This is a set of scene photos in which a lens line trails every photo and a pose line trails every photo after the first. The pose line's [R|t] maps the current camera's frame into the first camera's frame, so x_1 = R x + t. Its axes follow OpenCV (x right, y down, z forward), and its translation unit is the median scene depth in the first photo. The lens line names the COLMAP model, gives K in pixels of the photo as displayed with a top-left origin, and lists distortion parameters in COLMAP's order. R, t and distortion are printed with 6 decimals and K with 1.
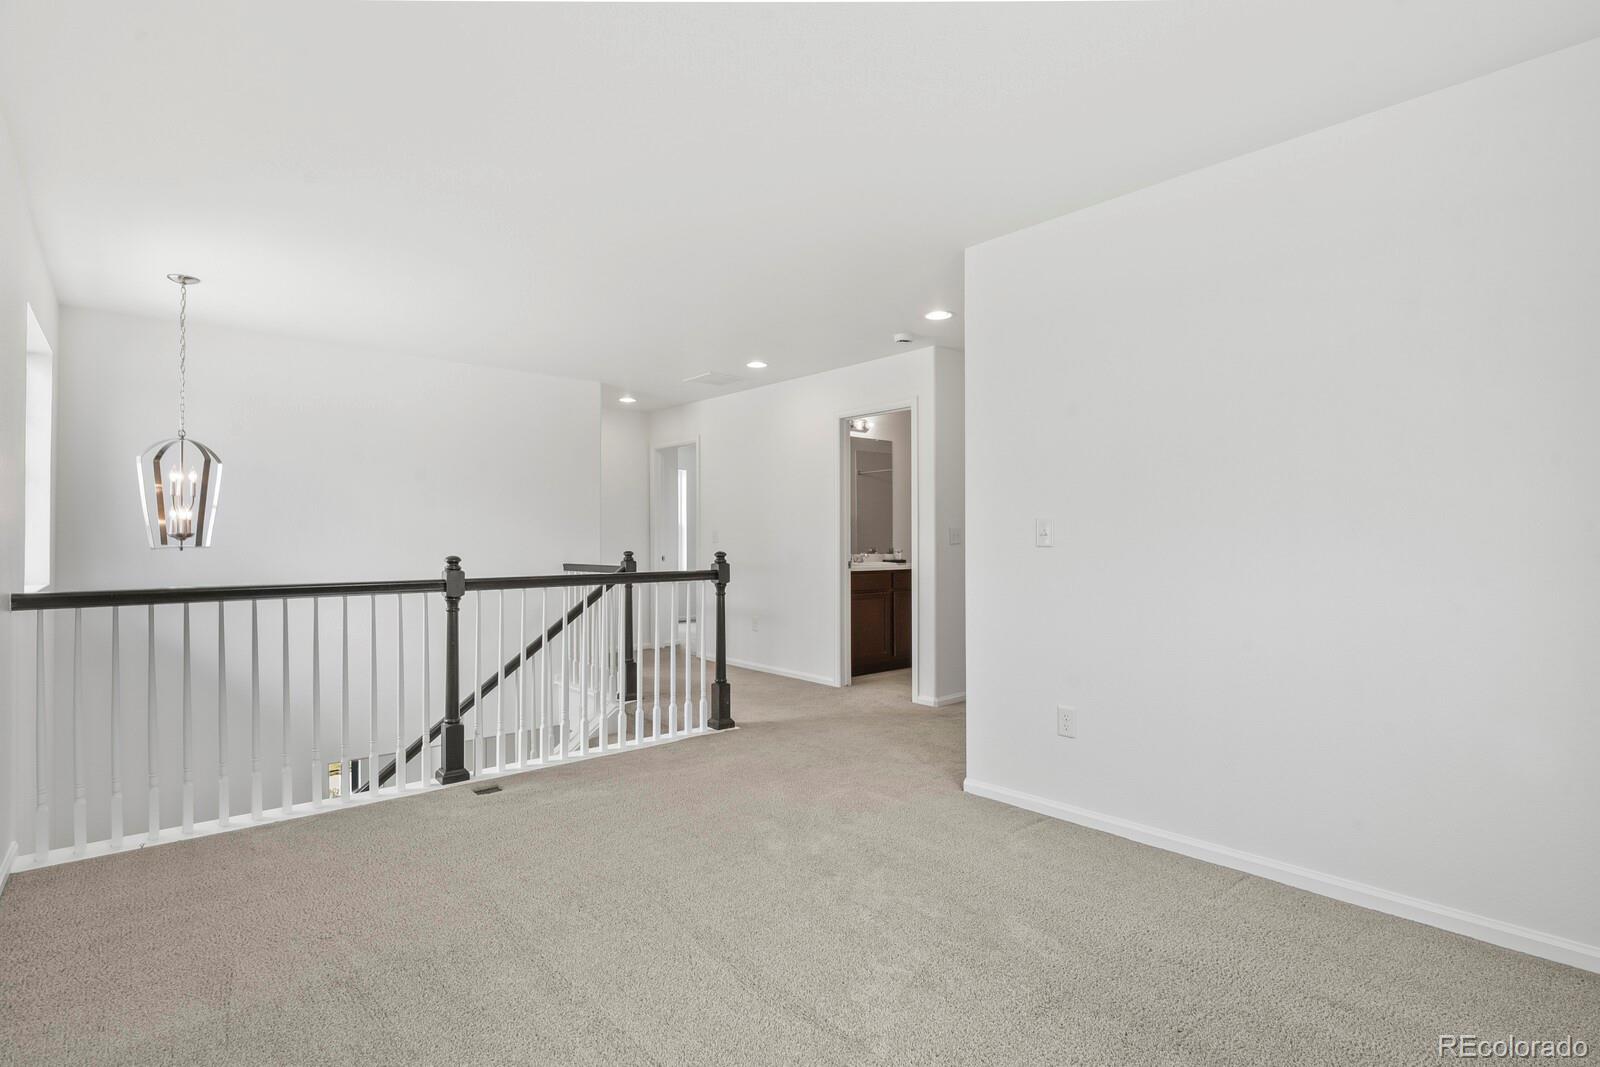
lens RADIAL K [[774.2, 0, 803.8], [0, 774.2, 539.2], [0, 0, 1]] dist [0.038425, 0.001659]
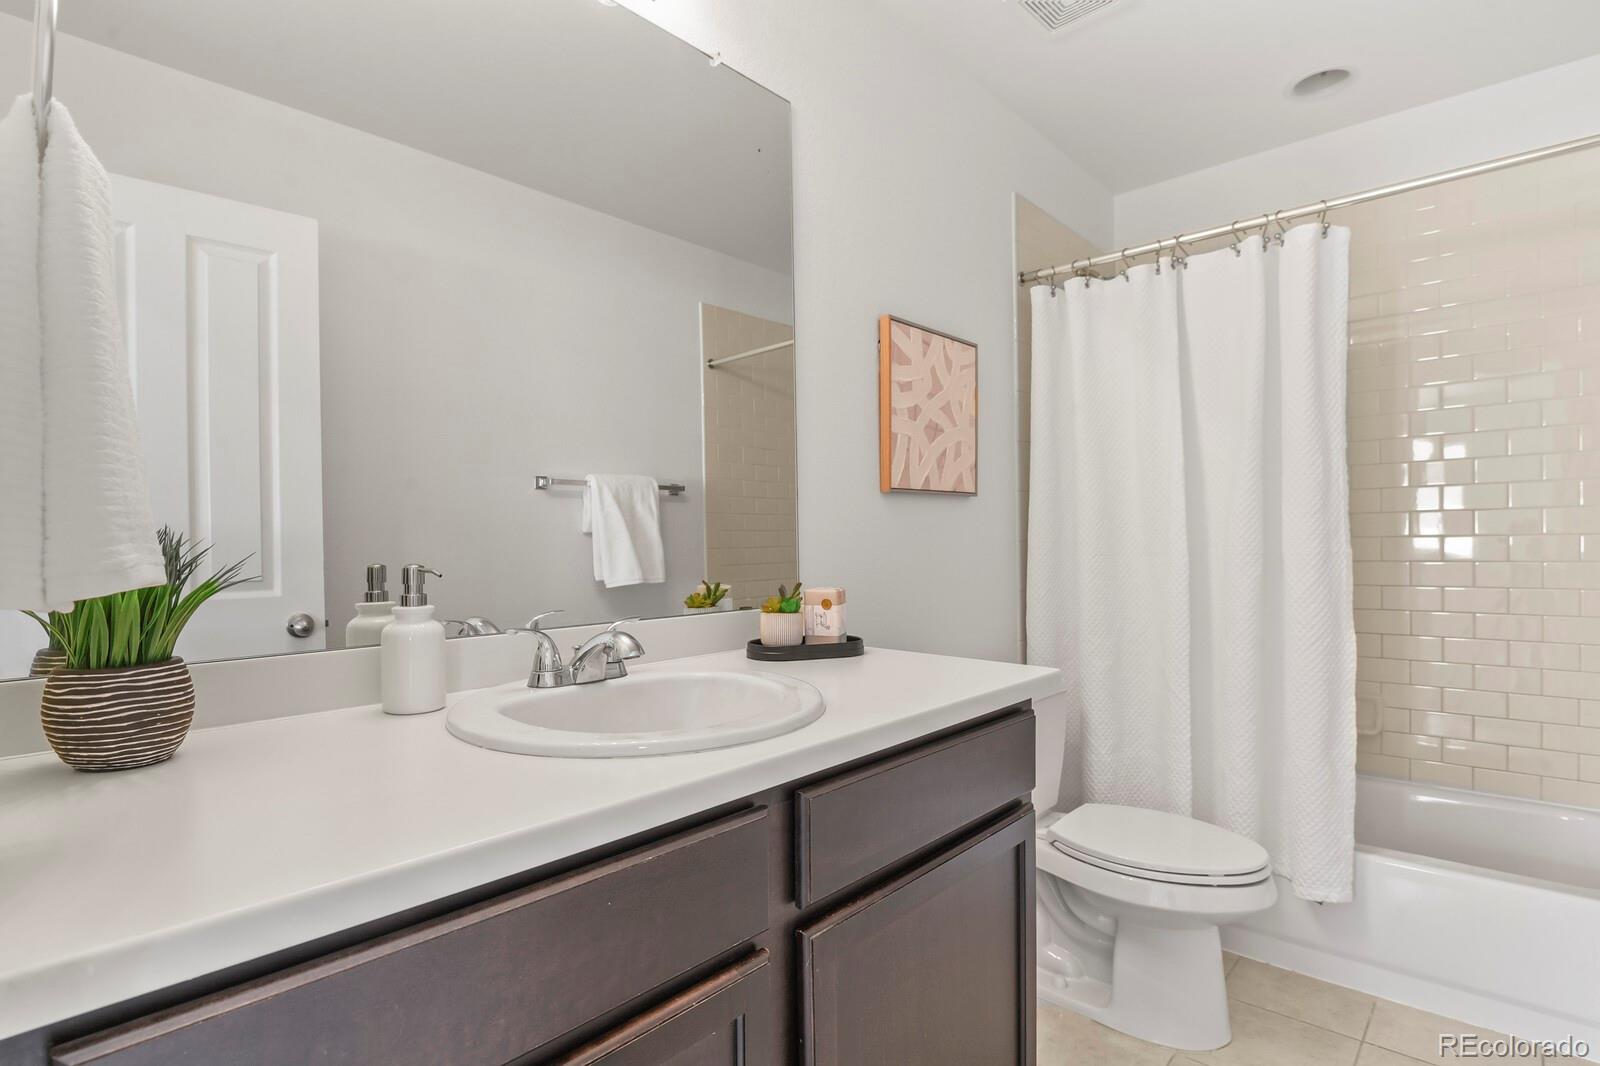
lens RADIAL K [[774.2, 0, 799.4], [0, 774.2, 536.3], [0, 0, 1]] dist [0.038425, 0.001659]
pose [[0.994034, -0.005462, 0.108937, 0.092689], [0.005714, 0.999982, -0.002000, -0.000993], [-0.108924, 0.002610, 0.994047, 0.793191]]
